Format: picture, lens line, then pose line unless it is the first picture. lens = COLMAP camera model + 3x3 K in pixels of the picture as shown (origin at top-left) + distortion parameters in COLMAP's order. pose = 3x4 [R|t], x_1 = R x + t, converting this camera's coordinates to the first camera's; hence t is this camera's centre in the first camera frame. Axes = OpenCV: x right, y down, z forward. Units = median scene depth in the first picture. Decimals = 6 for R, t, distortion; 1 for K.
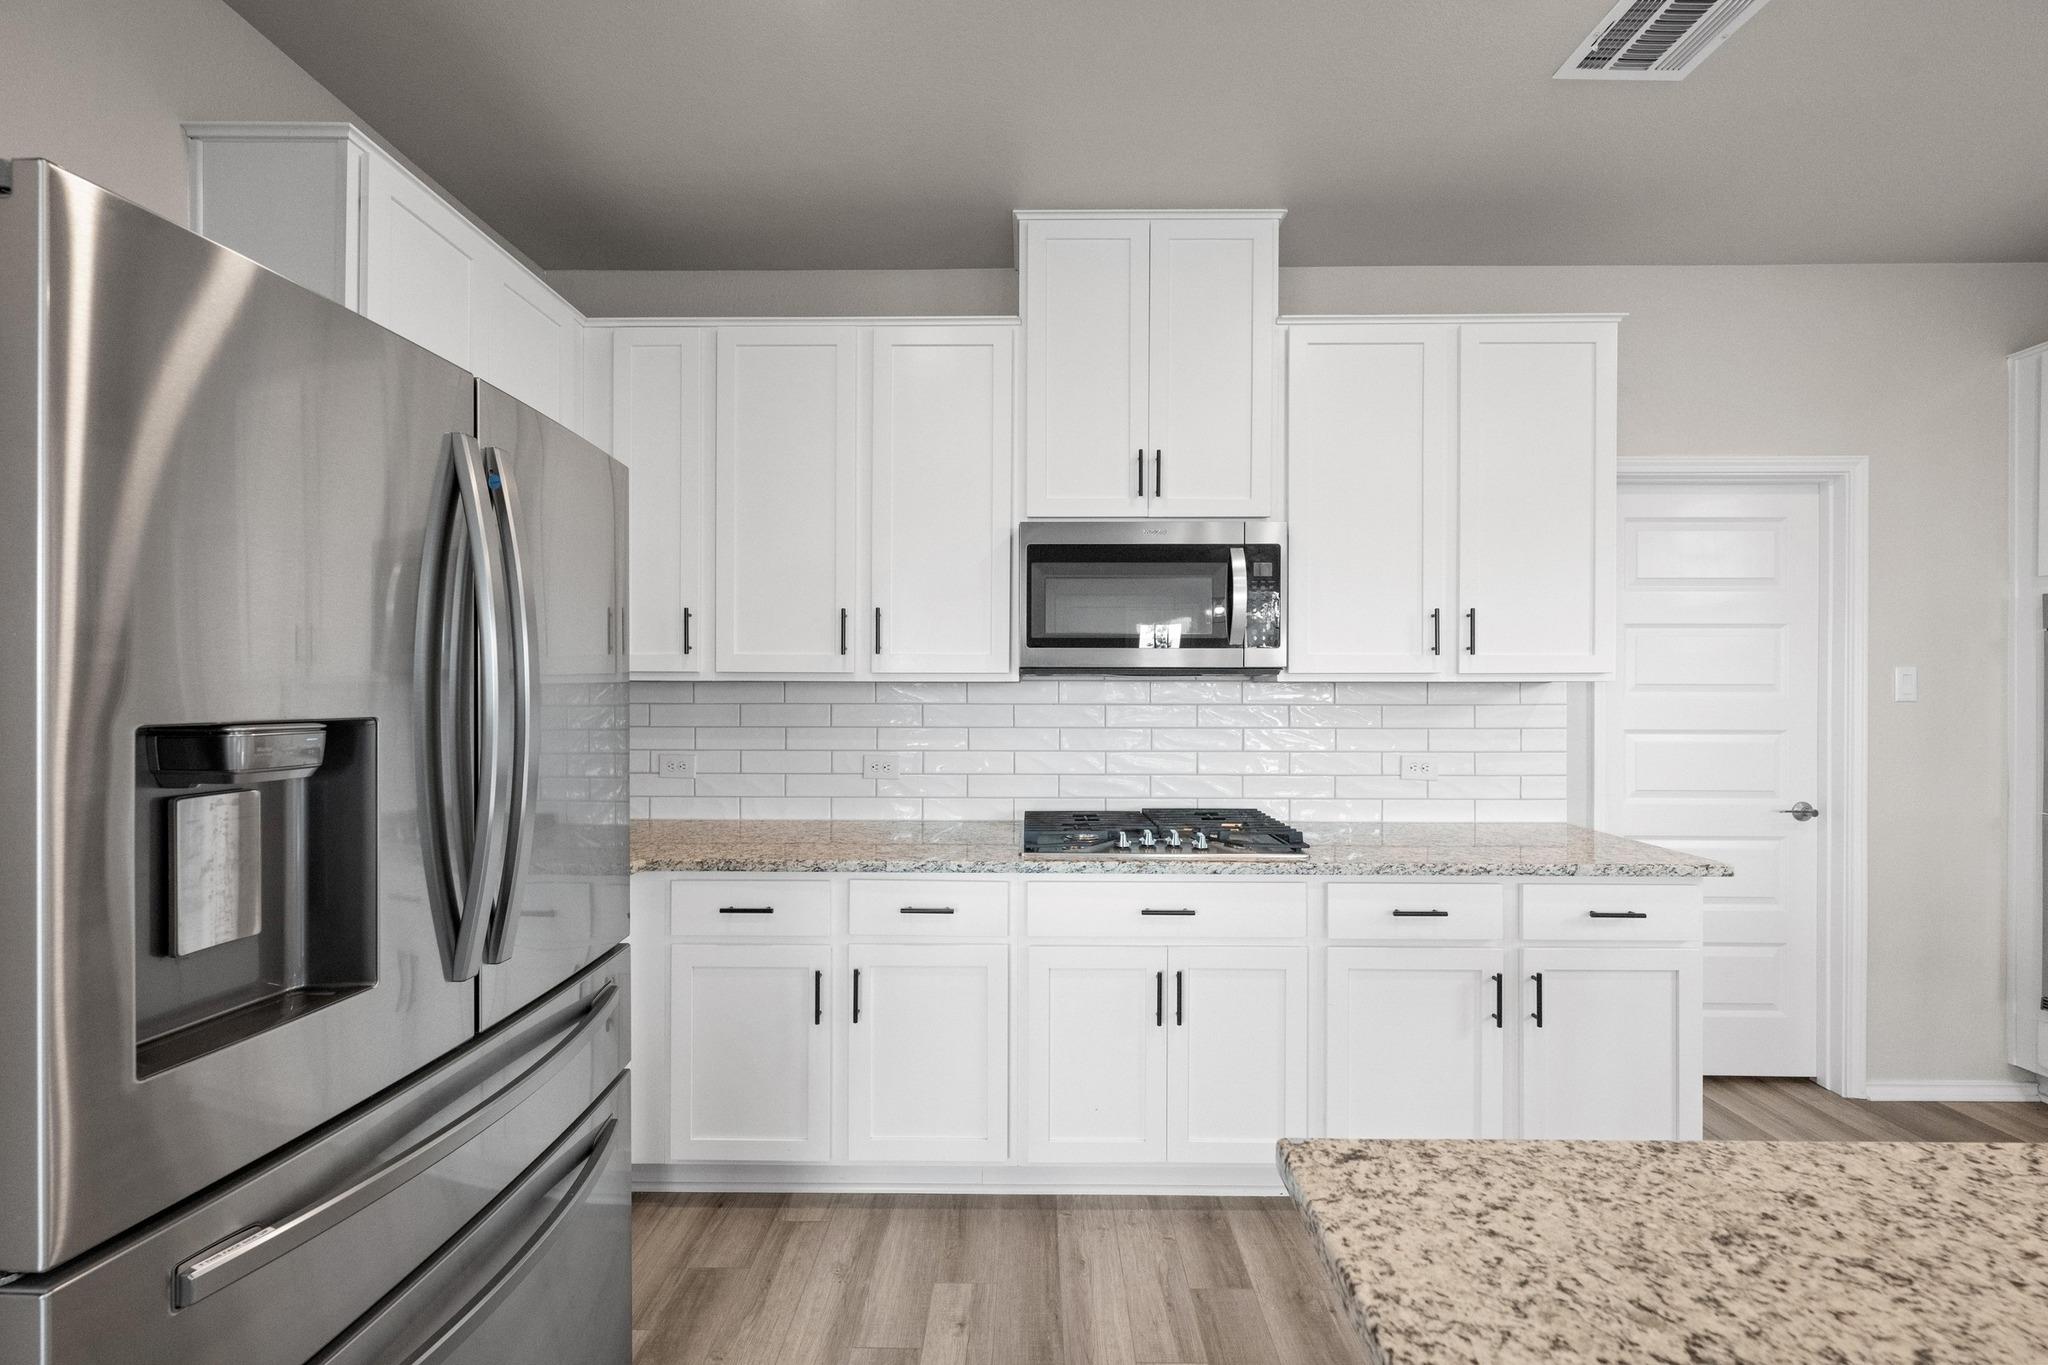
lens RADIAL K [[817.8, 0, 1023.3], [0, 817.8, 689.9], [0, 0, 1]] dist [0.000860, 0.000227]
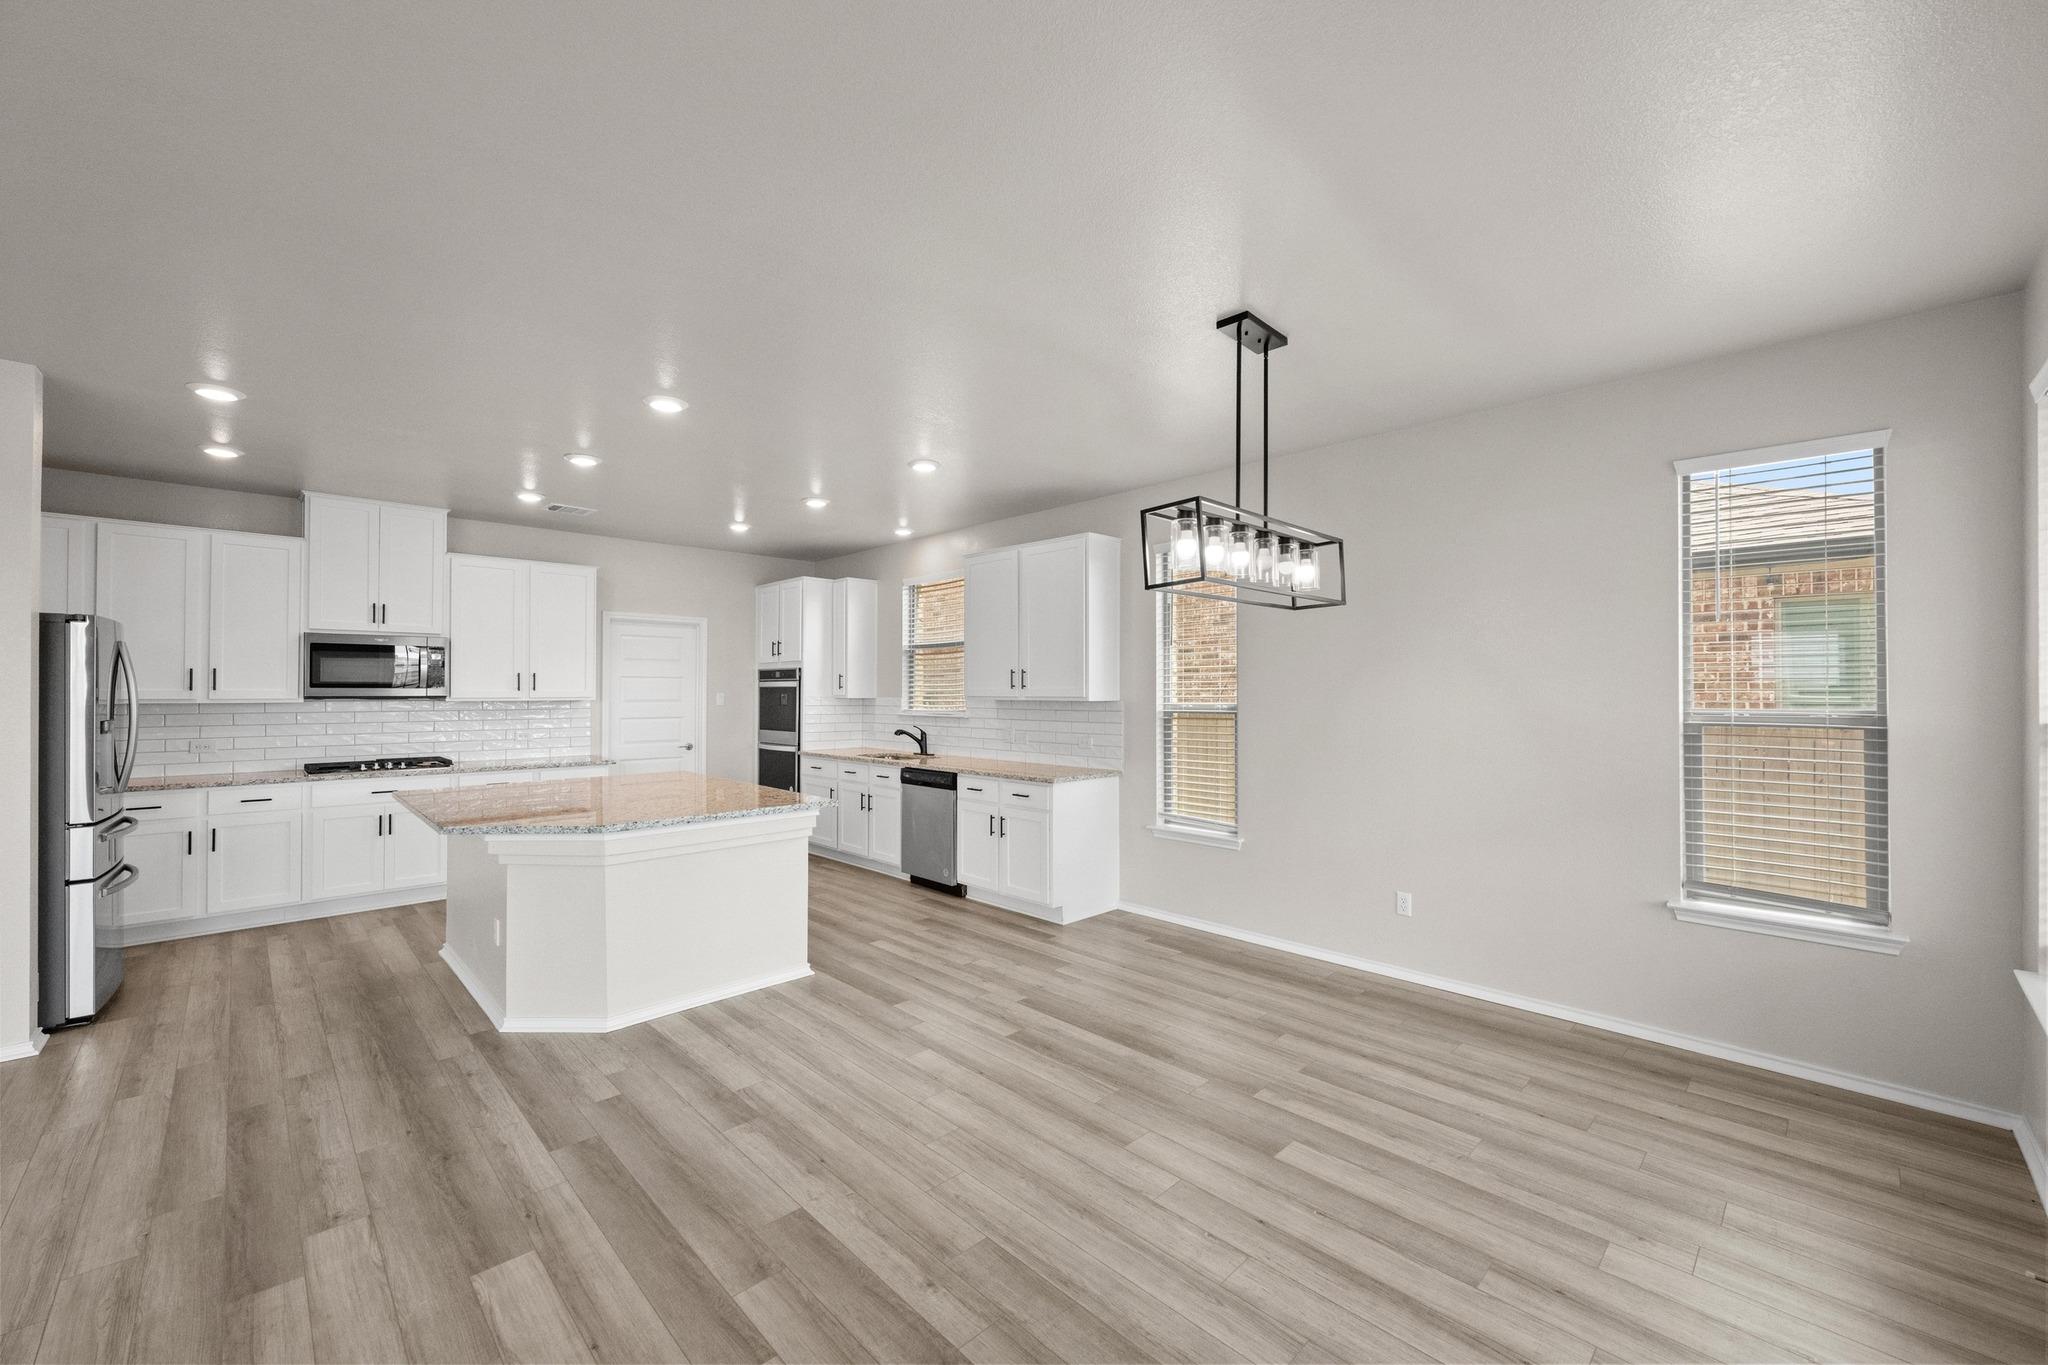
lens RADIAL K [[817.8, 0, 1028.1], [0, 817.8, 682.2], [0, 0, 1]] dist [0.000860, 0.000227]
pose [[0.706773, 0.006524, 0.707410, -0.189586], [0.000666, 0.999951, -0.009886, -0.042906], [-0.707440, 0.007458, 0.706734, -1.977022]]
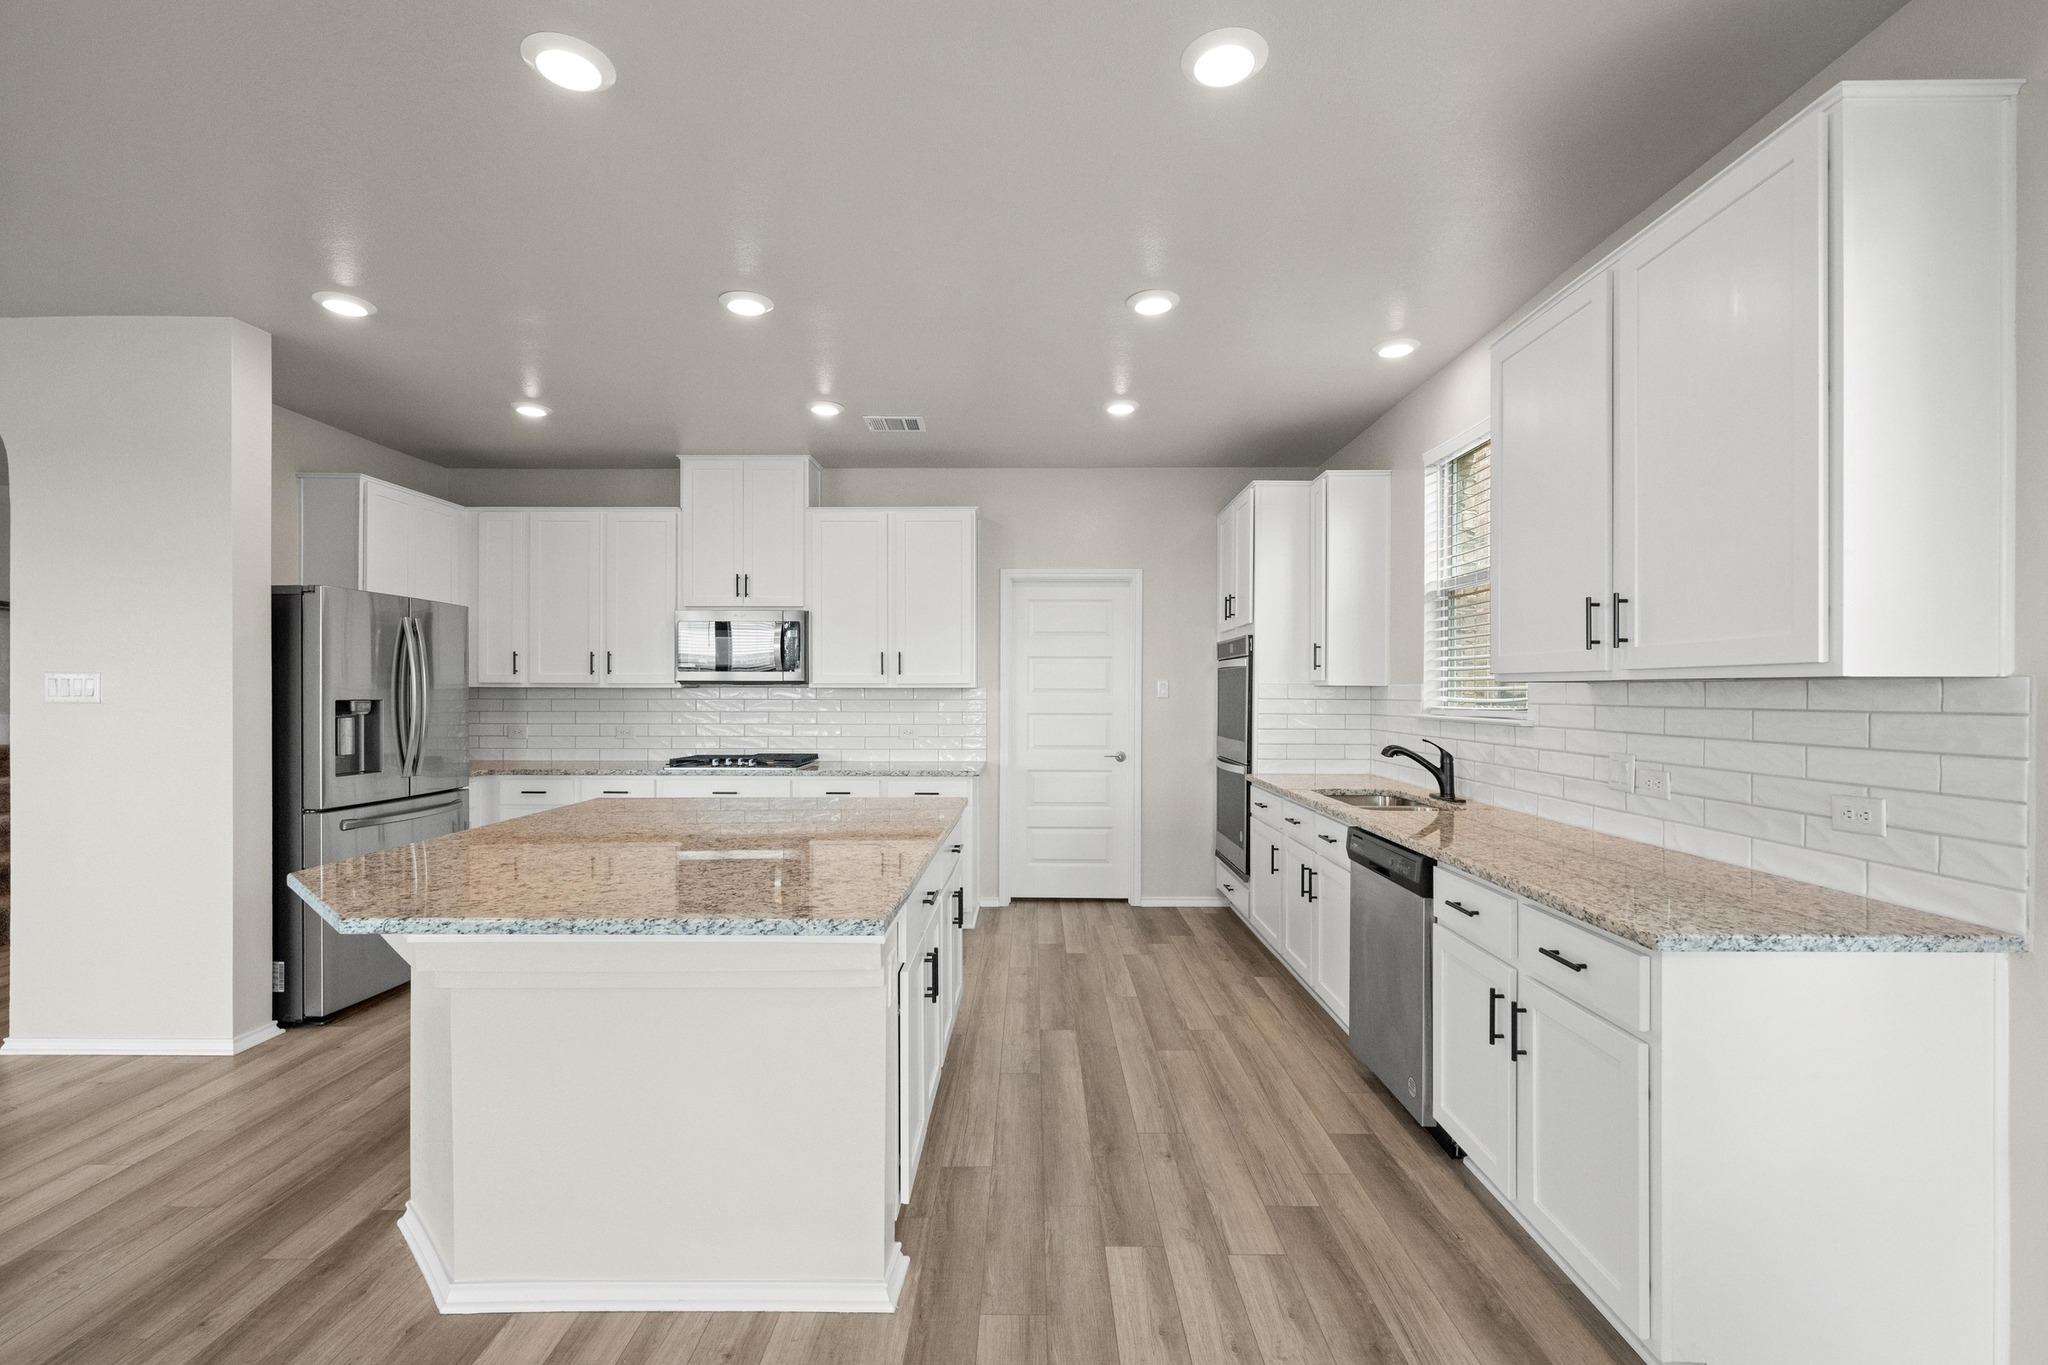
lens RADIAL K [[894.9, 0, 1018.7], [0, 894.9, 693.4], [0, 0, 1]] dist [-0.002164, 0.001298]
pose [[0.999998, 0.000308, 0.001880, 0.839013], [-0.000314, 0.999995, 0.003058, -0.003313], [-0.001879, -0.003058, 0.999994, -1.228608]]
